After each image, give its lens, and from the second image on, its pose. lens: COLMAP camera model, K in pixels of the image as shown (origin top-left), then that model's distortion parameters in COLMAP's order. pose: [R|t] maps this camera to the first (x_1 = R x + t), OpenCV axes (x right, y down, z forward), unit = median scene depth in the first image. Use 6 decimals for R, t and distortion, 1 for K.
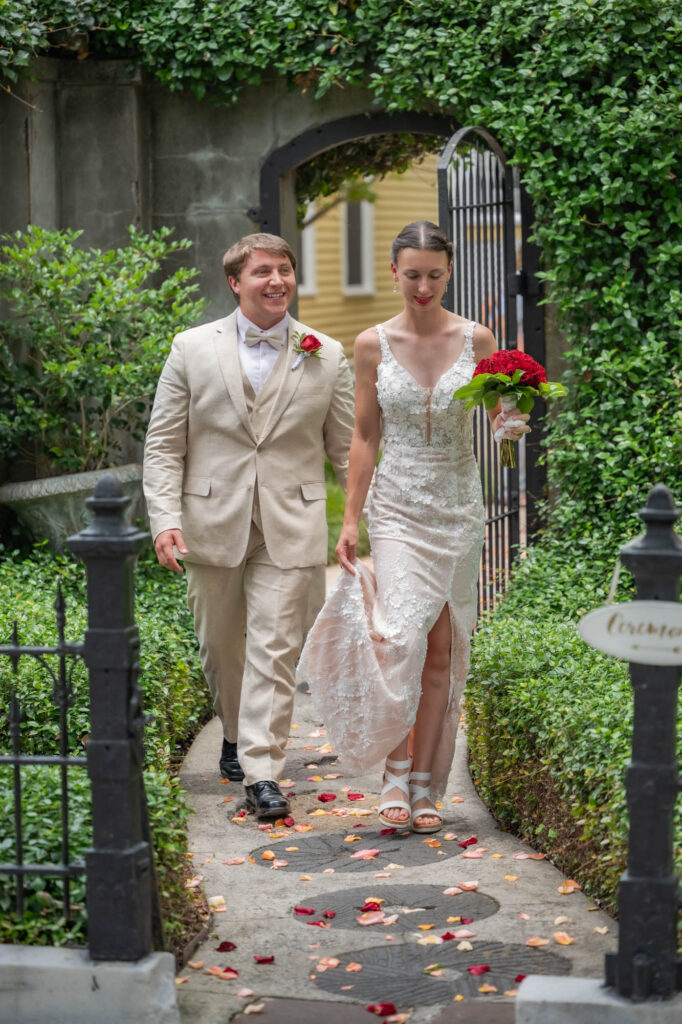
lens RADIAL K [[3119.5, 0, 342.4], [0, 3119.5, 509.1], [0, 0, 1]] dist [-0.003110, 0.000000]
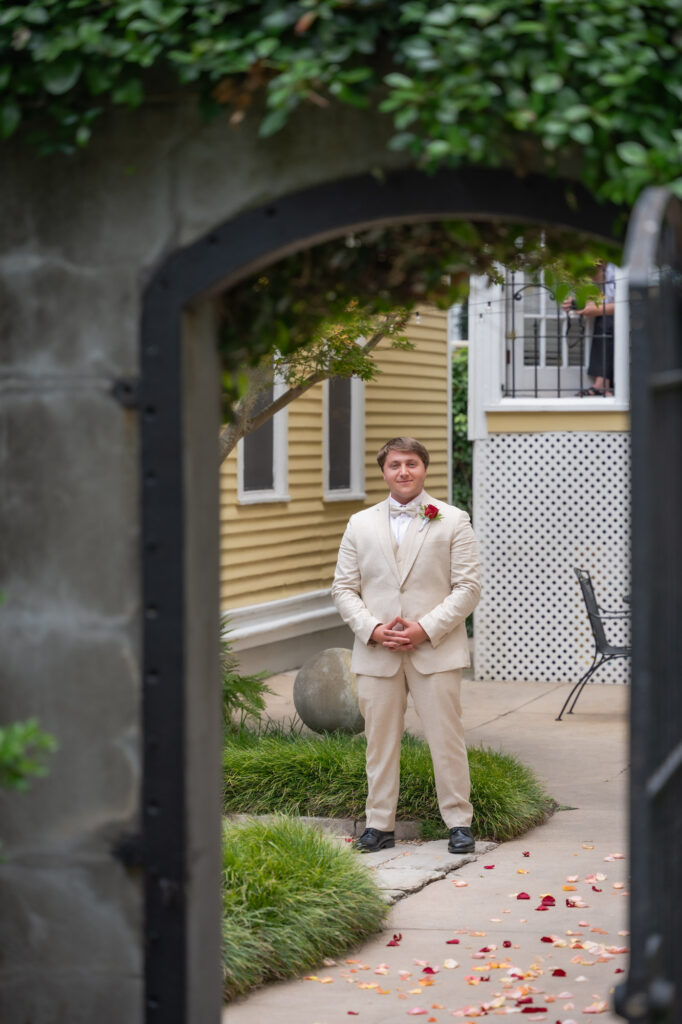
lens RADIAL K [[3119.5, 0, 340.3], [0, 3119.5, 512.5], [0, 0, 1]] dist [-0.003110, 0.000000]
pose [[0.999905, 0.012729, 0.005276, 0.000845], [-0.012411, 0.998328, -0.056450, -0.052828], [-0.005986, 0.056379, 0.998391, 0.559895]]
